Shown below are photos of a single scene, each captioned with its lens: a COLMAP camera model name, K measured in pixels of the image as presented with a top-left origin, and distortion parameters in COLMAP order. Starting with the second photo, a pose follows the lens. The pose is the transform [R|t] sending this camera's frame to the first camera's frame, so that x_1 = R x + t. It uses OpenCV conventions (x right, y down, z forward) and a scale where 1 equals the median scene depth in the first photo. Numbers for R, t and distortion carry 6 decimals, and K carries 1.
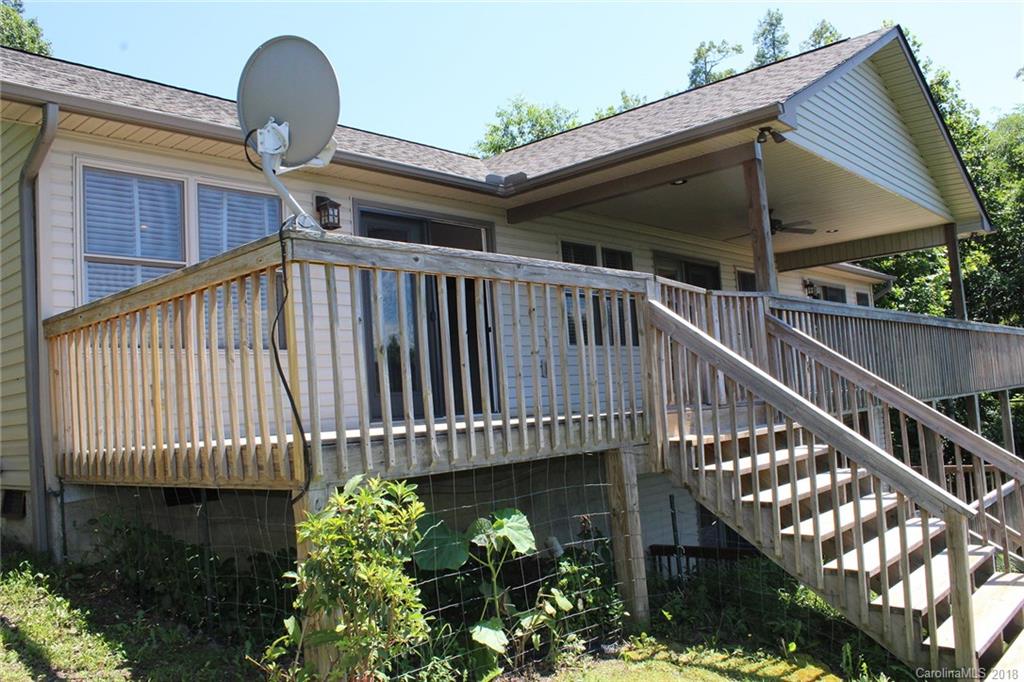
lens RADIAL K [[849.4, 0, 512.0], [0, 849.4, 341.0], [0, 0, 1]] dist [-0.006205, -0.006674]
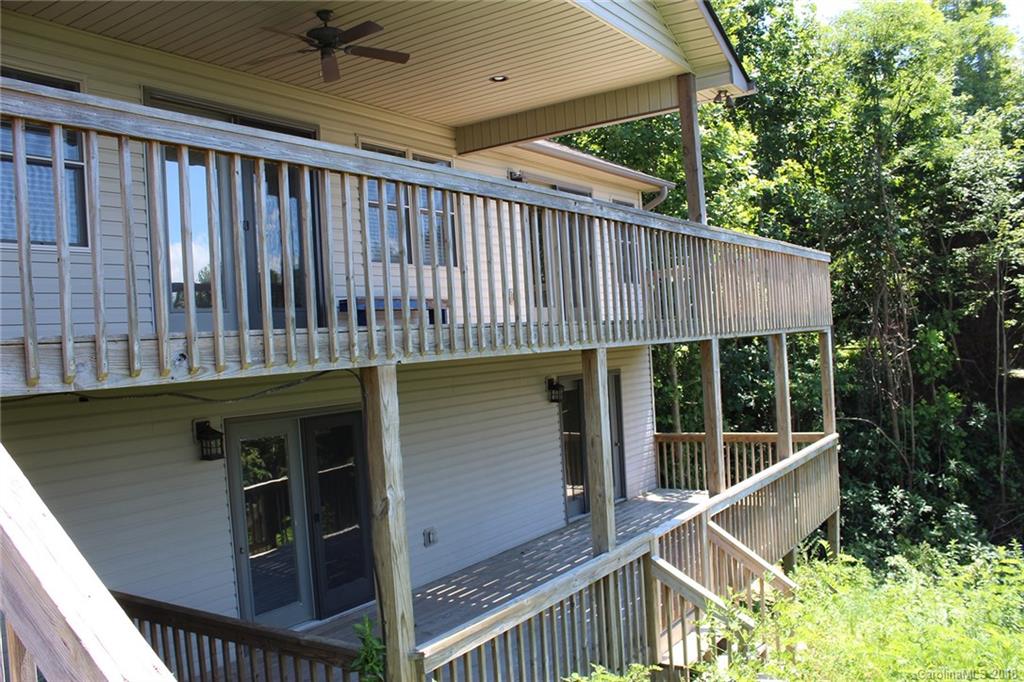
lens RADIAL K [[849.4, 0, 512.0], [0, 849.4, 341.0], [0, 0, 1]] dist [-0.006205, -0.006674]
pose [[0.991500, 0.001682, 0.130096, 0.260984], [-0.011557, 0.997102, 0.075194, 0.012775], [-0.129593, -0.076058, 0.988646, 0.316933]]
